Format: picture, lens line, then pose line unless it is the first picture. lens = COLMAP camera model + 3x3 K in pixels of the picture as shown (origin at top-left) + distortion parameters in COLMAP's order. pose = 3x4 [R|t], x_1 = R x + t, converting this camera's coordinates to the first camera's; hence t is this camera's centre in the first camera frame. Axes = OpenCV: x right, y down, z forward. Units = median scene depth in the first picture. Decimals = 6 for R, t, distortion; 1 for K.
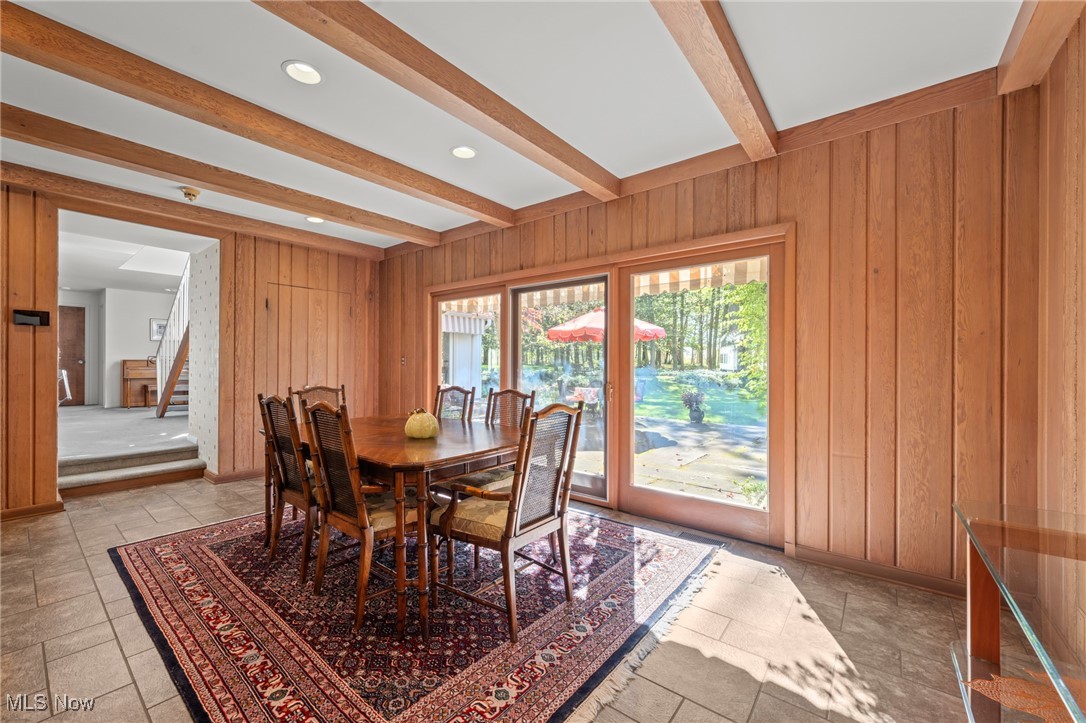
lens RADIAL K [[432.8, 0, 529.1], [0, 432.8, 365.7], [0, 0, 1]] dist [-0.004196, -0.000311]
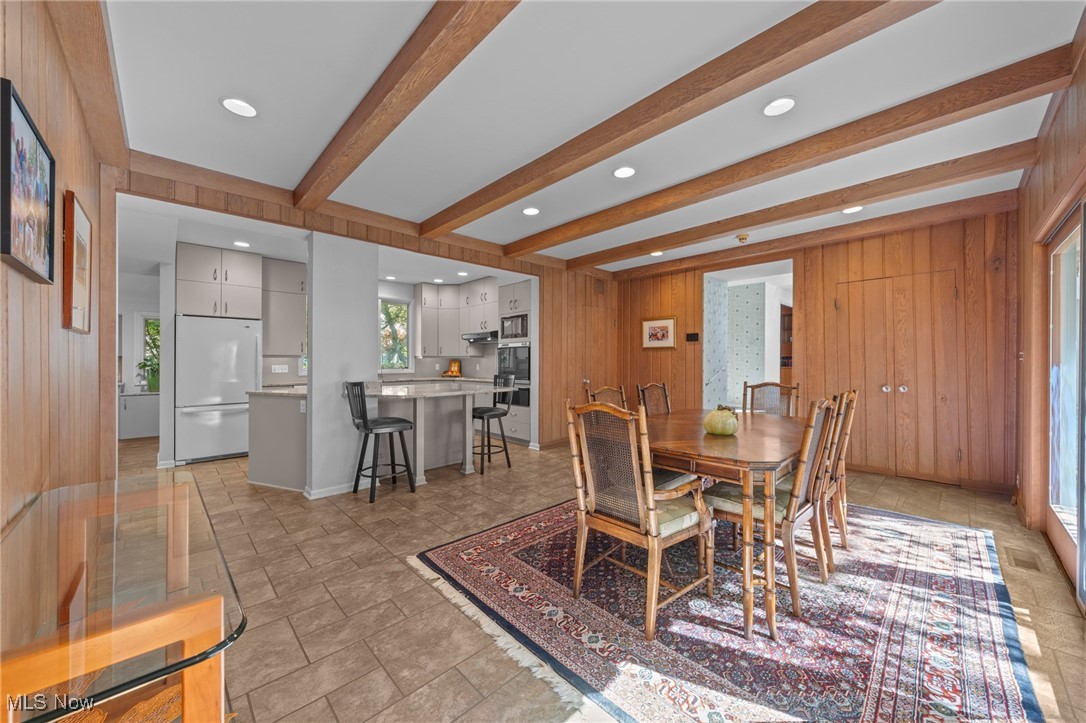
lens RADIAL K [[391.1, 0, 547.0], [0, 391.1, 359.1], [0, 0, 1]] dist [0.000064, -0.000077]
pose [[-0.110558, -0.008833, -0.993830, 0.538280], [0.000500, 0.999960, -0.008943, -0.002343], [0.993869, -0.001486, -0.110550, 0.536253]]
